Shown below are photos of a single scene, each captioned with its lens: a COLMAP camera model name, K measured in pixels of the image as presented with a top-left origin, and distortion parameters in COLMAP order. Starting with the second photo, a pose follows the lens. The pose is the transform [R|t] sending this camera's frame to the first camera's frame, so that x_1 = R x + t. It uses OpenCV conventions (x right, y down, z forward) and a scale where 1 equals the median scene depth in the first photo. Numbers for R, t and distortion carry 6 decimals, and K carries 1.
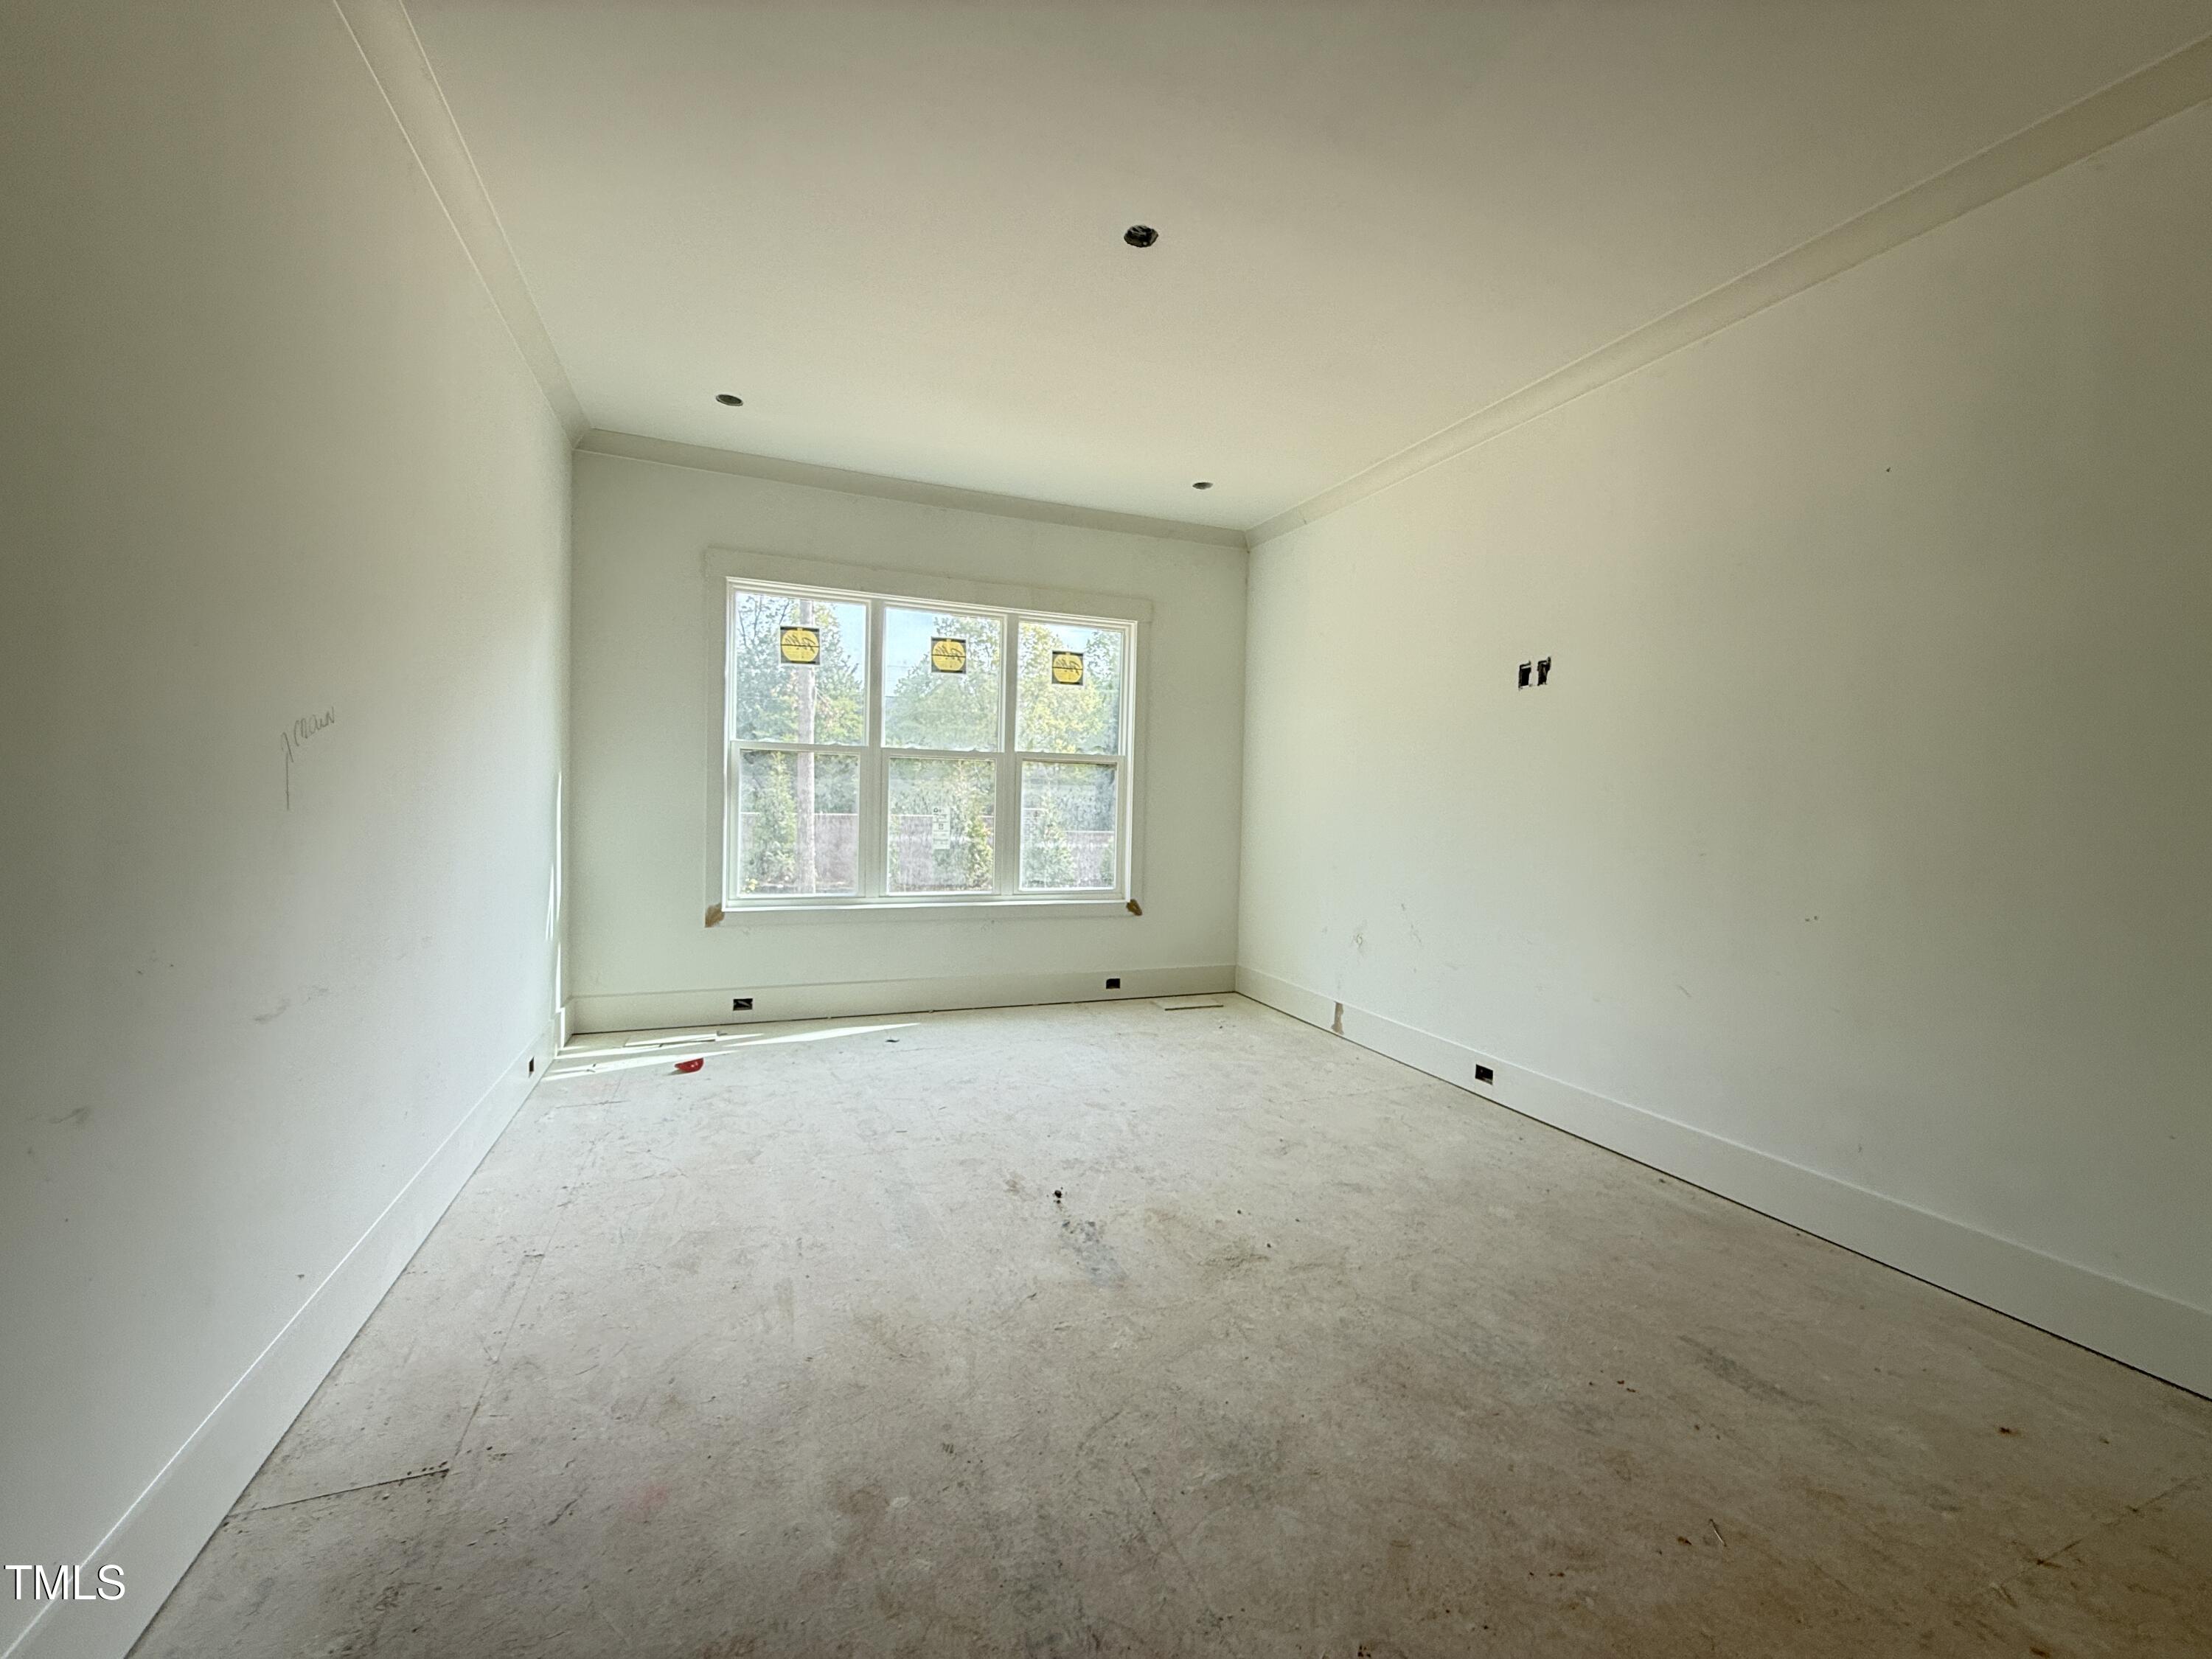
lens RADIAL K [[877.8, 0, 1120.8], [0, 877.8, 826.4], [0, 0, 1]] dist [-0.000683, 0.000509]
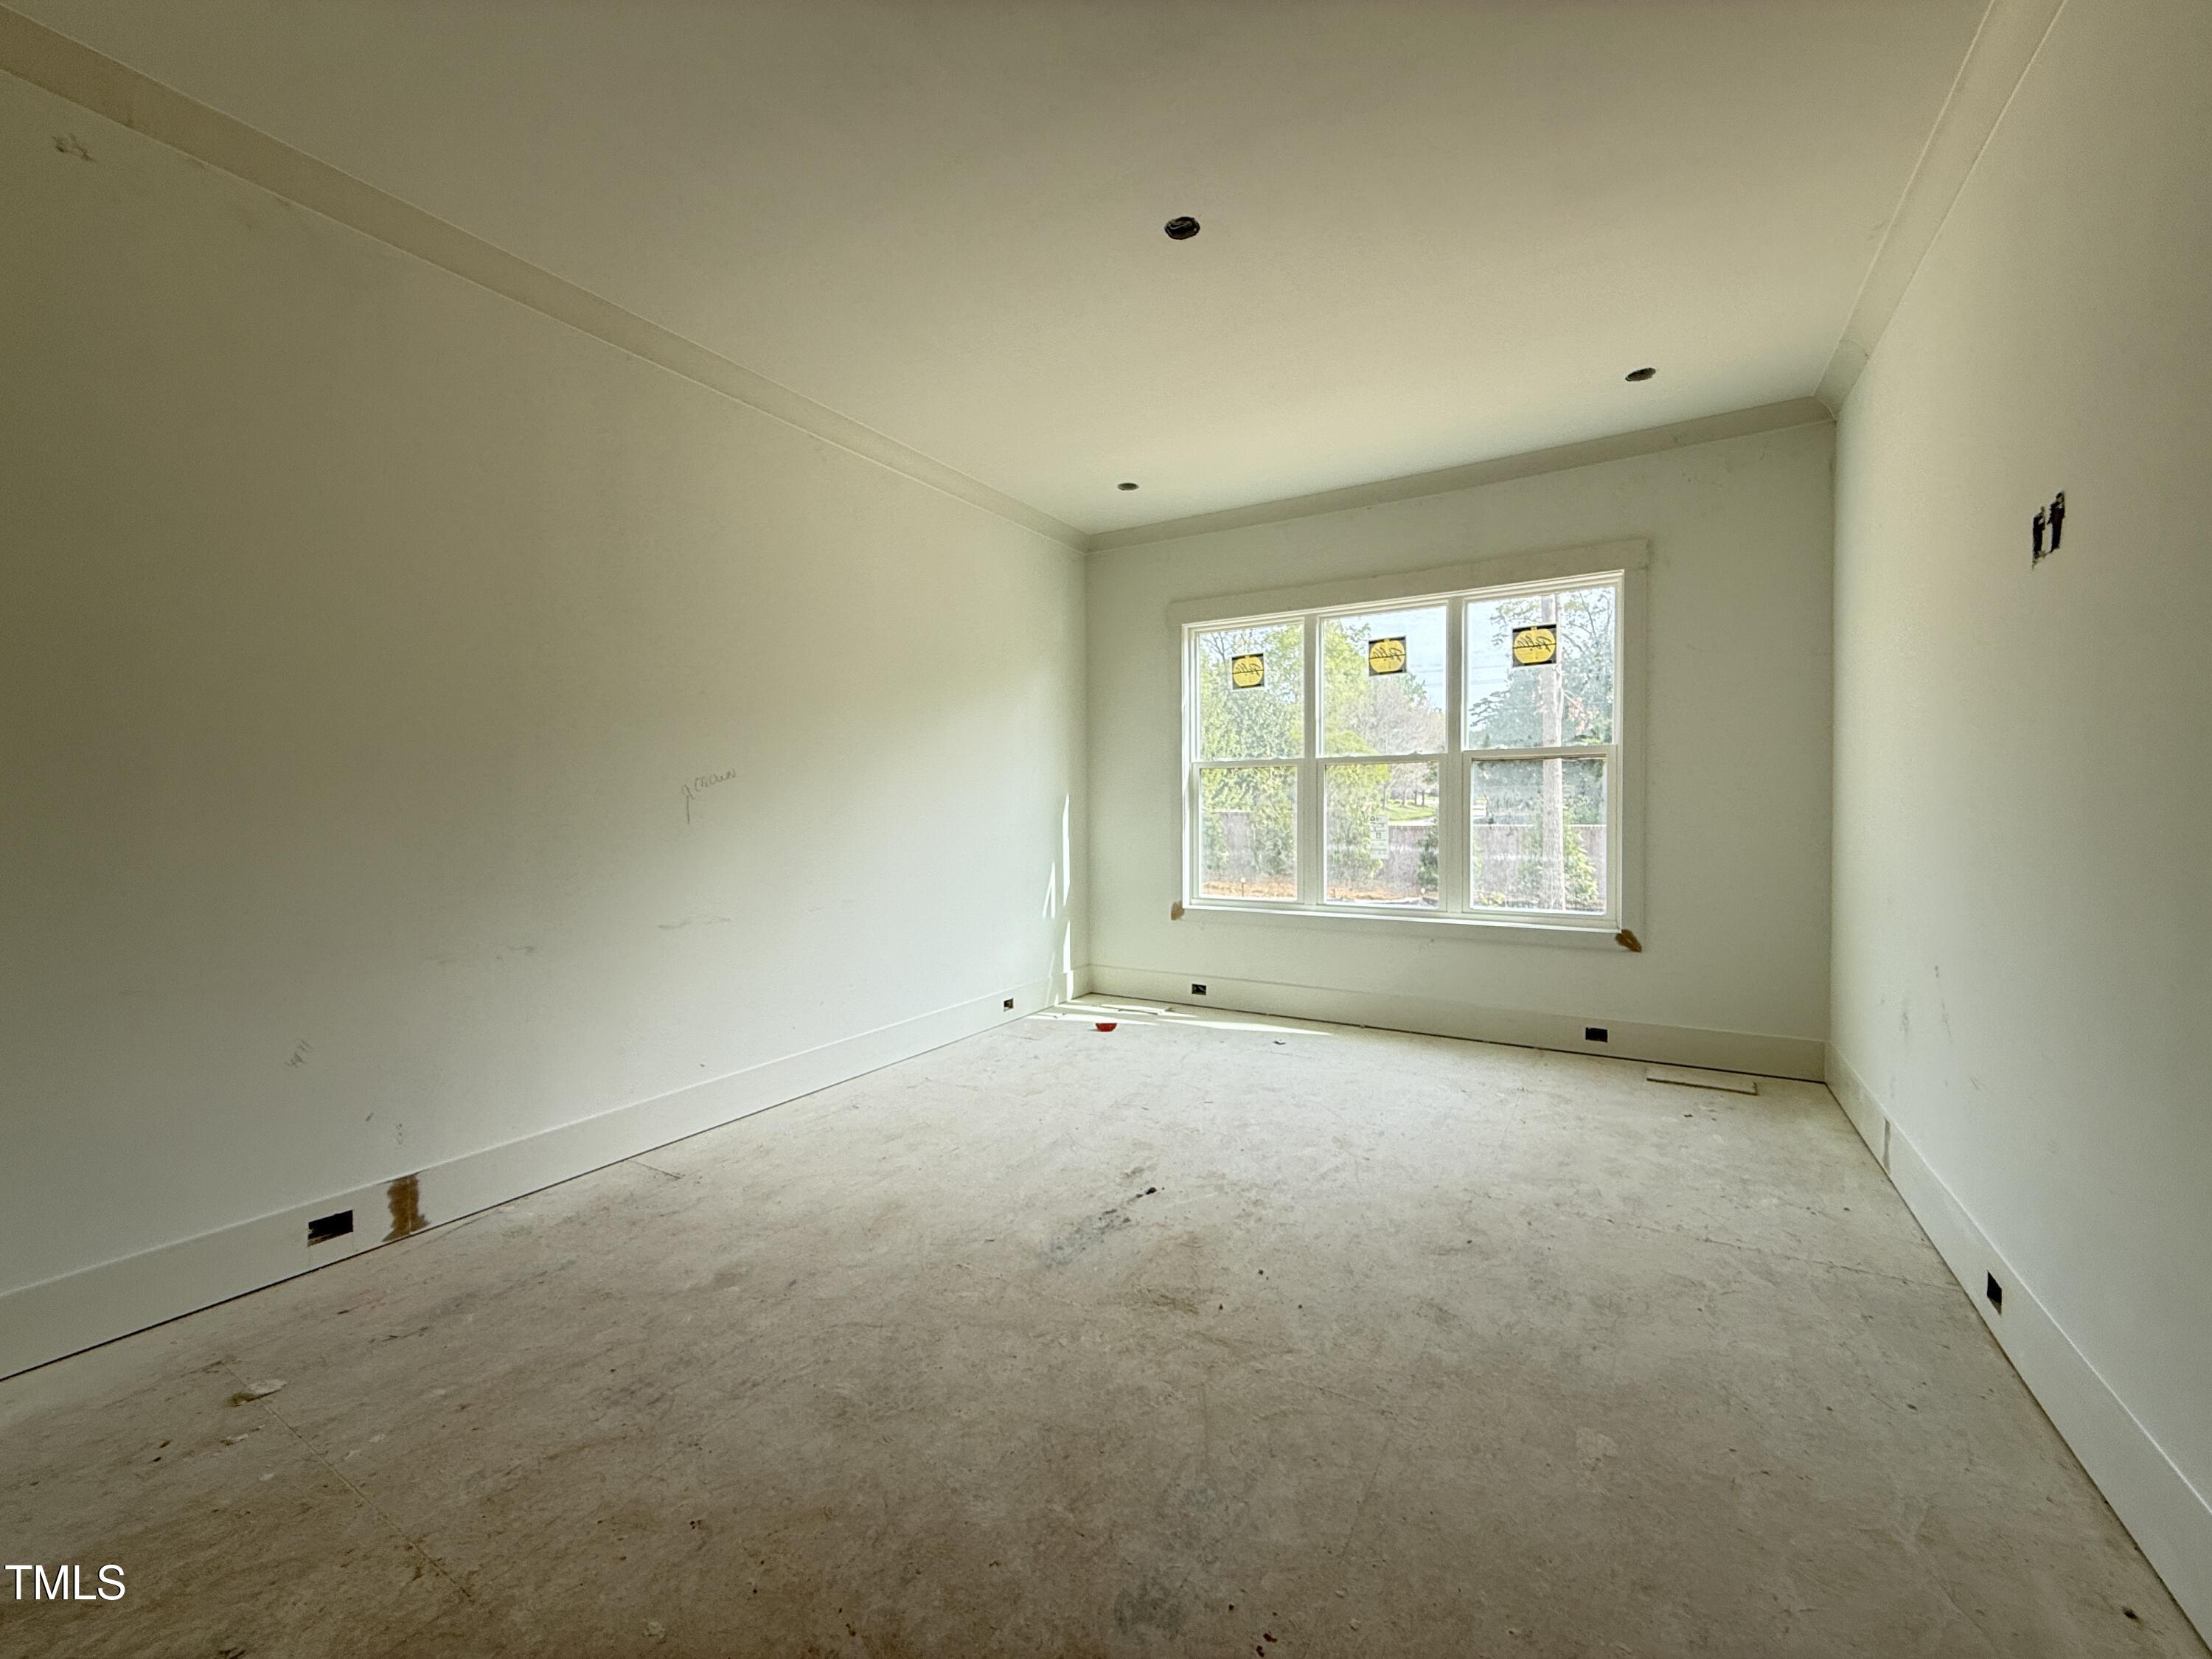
lens RADIAL K [[877.8, 0, 1089.6], [0, 877.8, 828.6], [0, 0, 1]] dist [-0.000683, 0.000509]
pose [[0.602149, -0.008778, -0.798335, 0.523990], [-0.001308, 0.999927, -0.011981, 0.005850], [0.798382, 0.008259, 0.602094, 0.238250]]
